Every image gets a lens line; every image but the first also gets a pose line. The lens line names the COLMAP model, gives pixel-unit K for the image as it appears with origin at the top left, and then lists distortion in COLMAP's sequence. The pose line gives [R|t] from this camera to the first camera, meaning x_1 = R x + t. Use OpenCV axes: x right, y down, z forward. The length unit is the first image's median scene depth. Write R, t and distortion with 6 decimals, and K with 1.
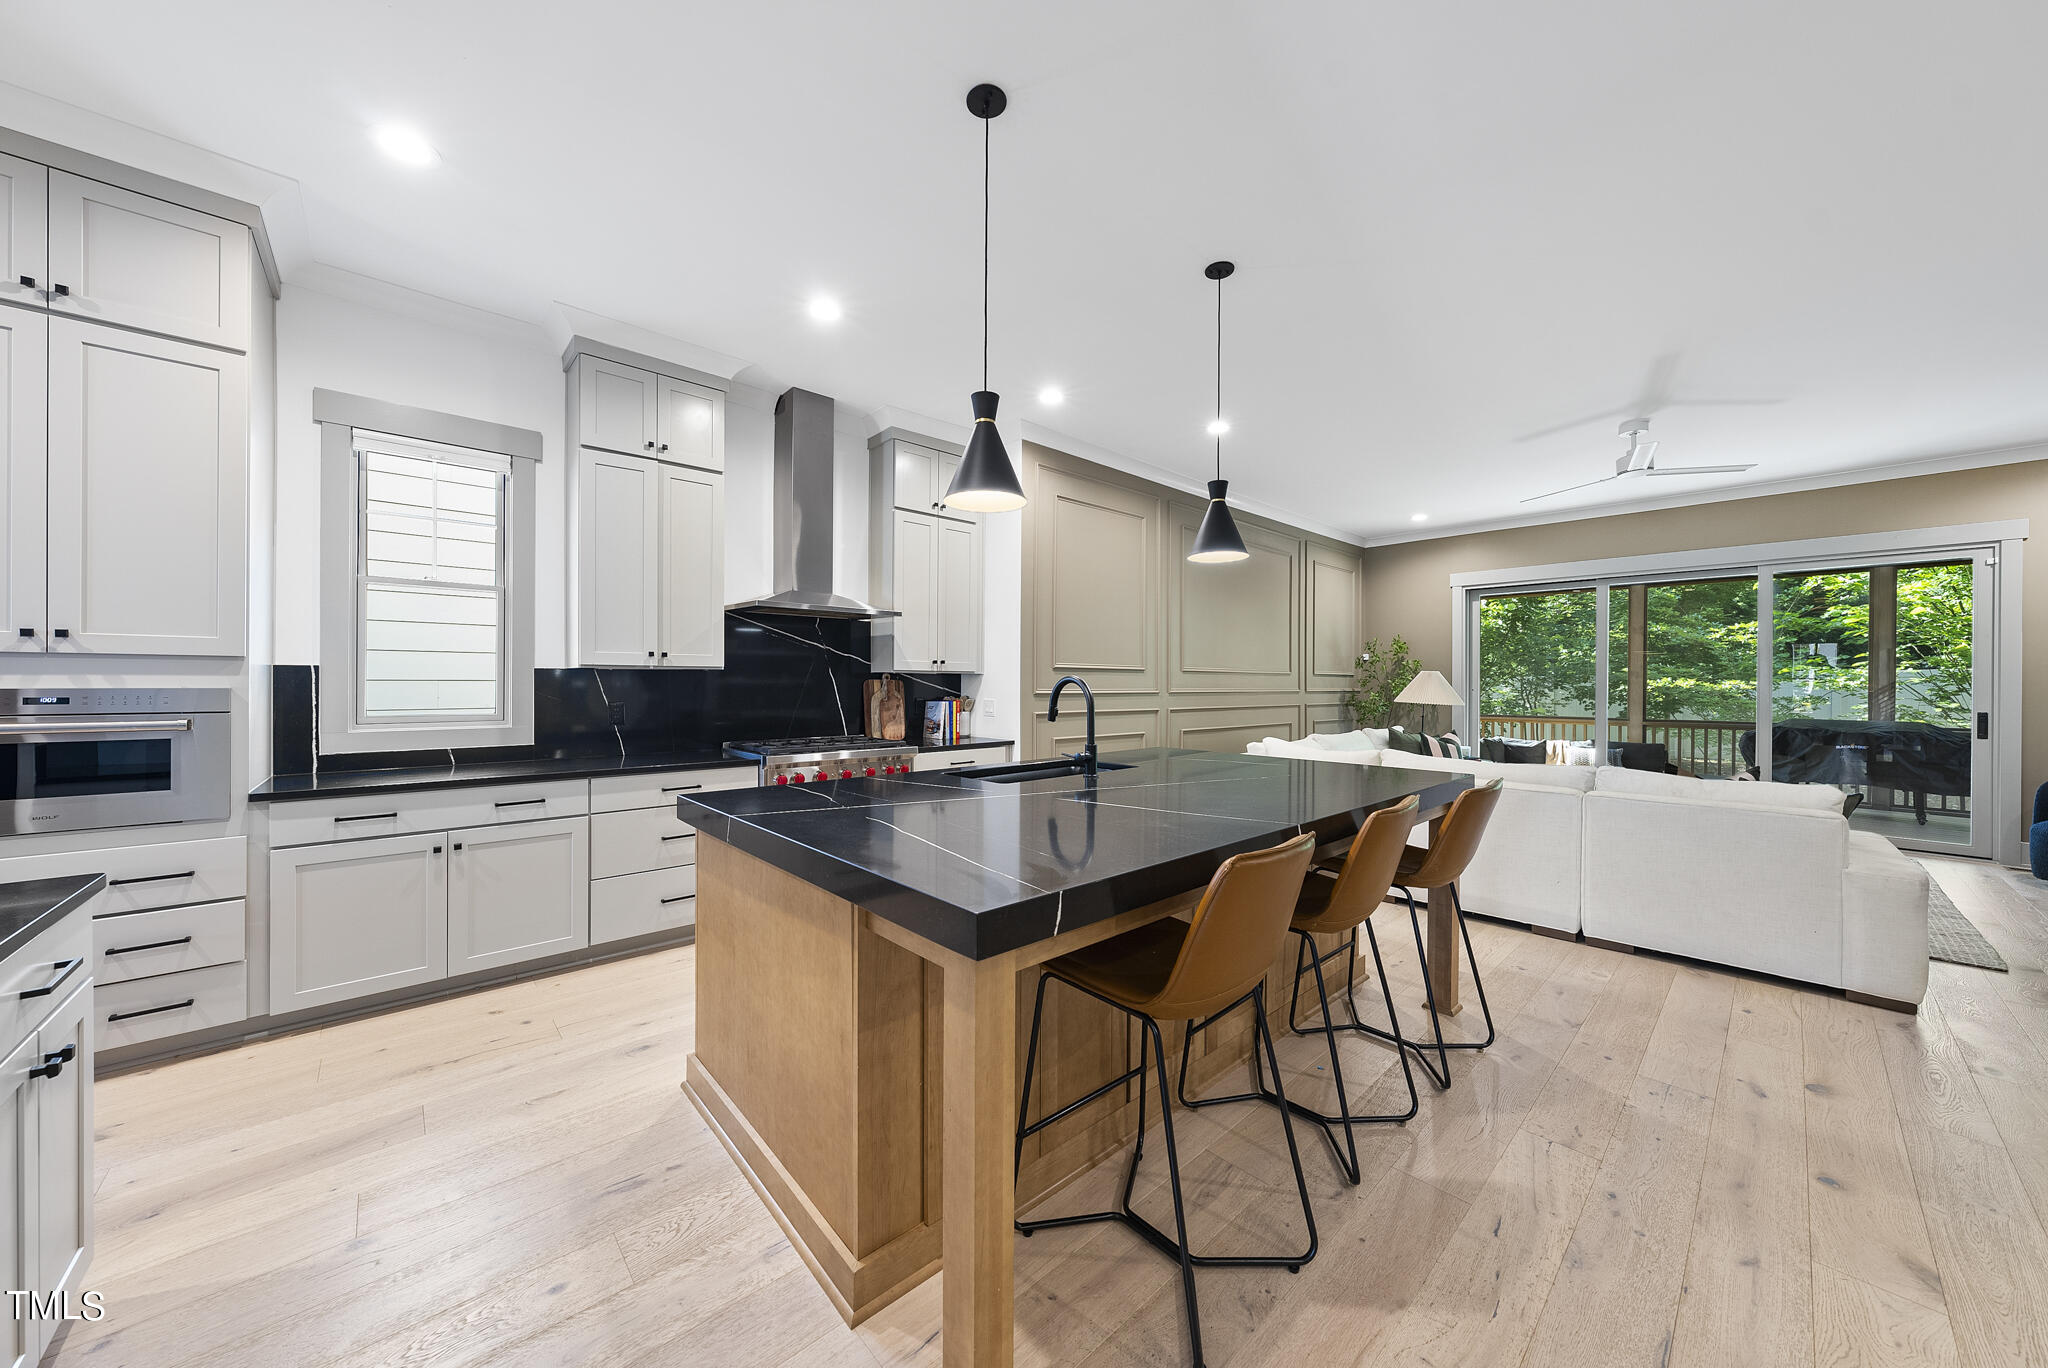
lens RADIAL K [[704.0, 0, 1022.9], [0, 704.0, 685.9], [0, 0, 1]] dist [0.000584, 0.000179]
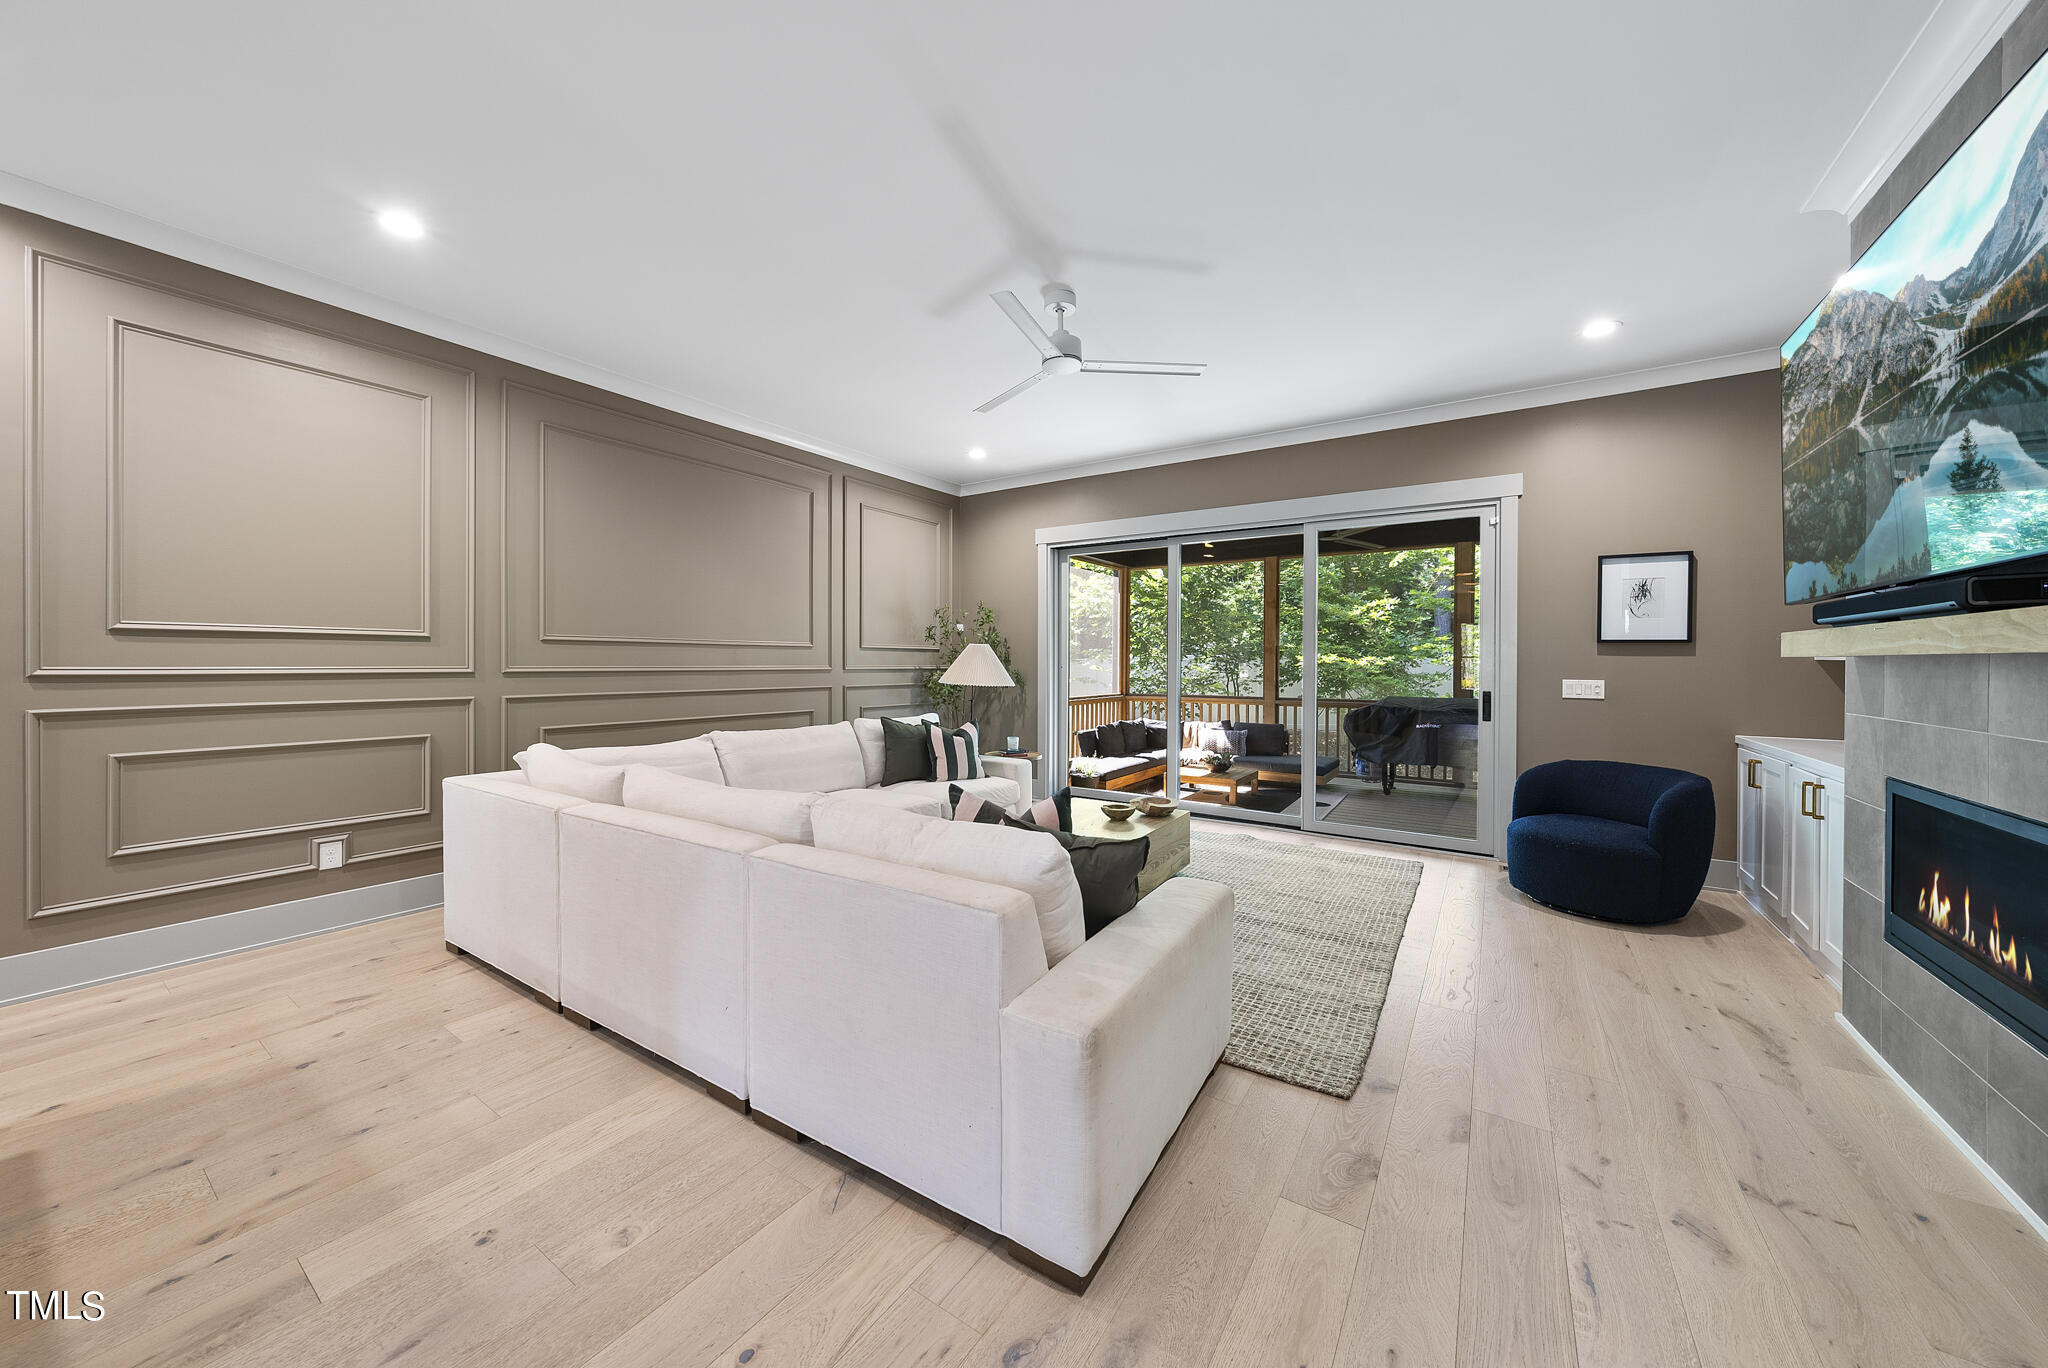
lens RADIAL K [[704.0, 0, 1031.7], [0, 704.0, 670.3], [0, 0, 1]] dist [0.000584, 0.000179]
pose [[0.971918, -0.003262, 0.235299, 0.404173], [0.001105, 0.999956, 0.009300, 0.001603], [-0.235319, -0.008779, 0.971878, 0.185552]]
